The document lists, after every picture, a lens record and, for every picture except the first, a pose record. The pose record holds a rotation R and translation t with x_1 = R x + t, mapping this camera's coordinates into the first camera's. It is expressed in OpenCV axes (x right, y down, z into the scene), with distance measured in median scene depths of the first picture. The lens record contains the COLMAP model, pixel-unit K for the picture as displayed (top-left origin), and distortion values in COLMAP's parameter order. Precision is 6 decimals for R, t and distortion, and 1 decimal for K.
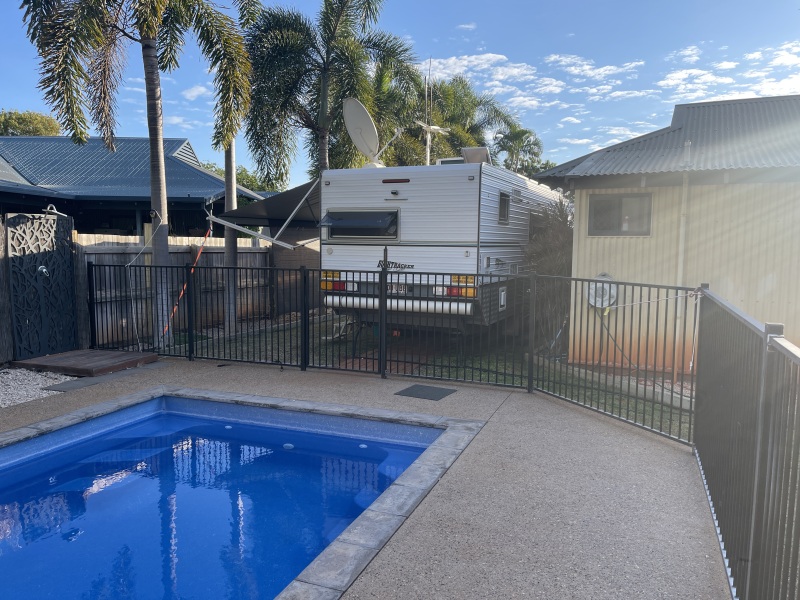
lens RADIAL K [[605.1, 0, 400.8], [0, 605.1, 300.7], [0, 0, 1]] dist [0.002169, -0.000960]
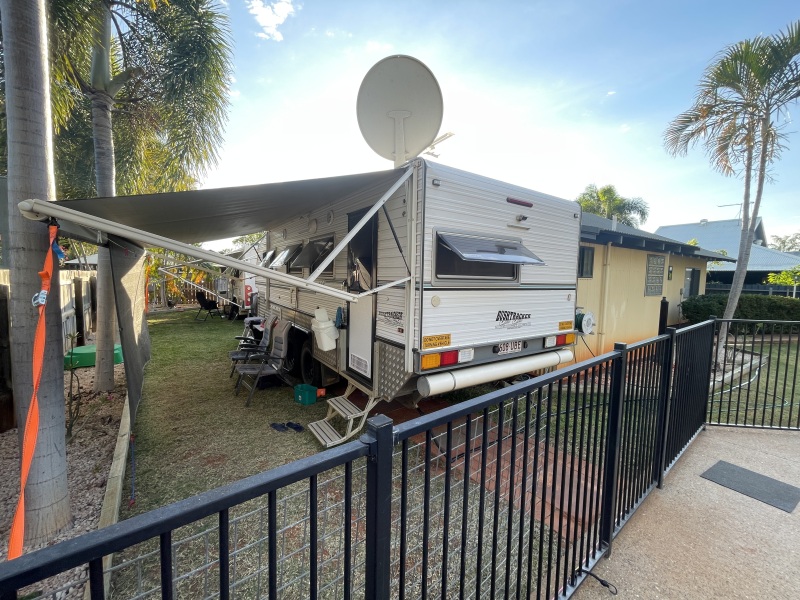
lens RADIAL K [[323.5, 0, 398.7], [0, 323.5, 301.6], [0, 0, 1]] dist [0.000596, -0.000004]
pose [[0.524761, -0.061363, 0.849035, -0.402508], [0.070902, 0.997083, 0.028240, -0.093826], [-0.848292, 0.045379, 0.527581, 0.871531]]
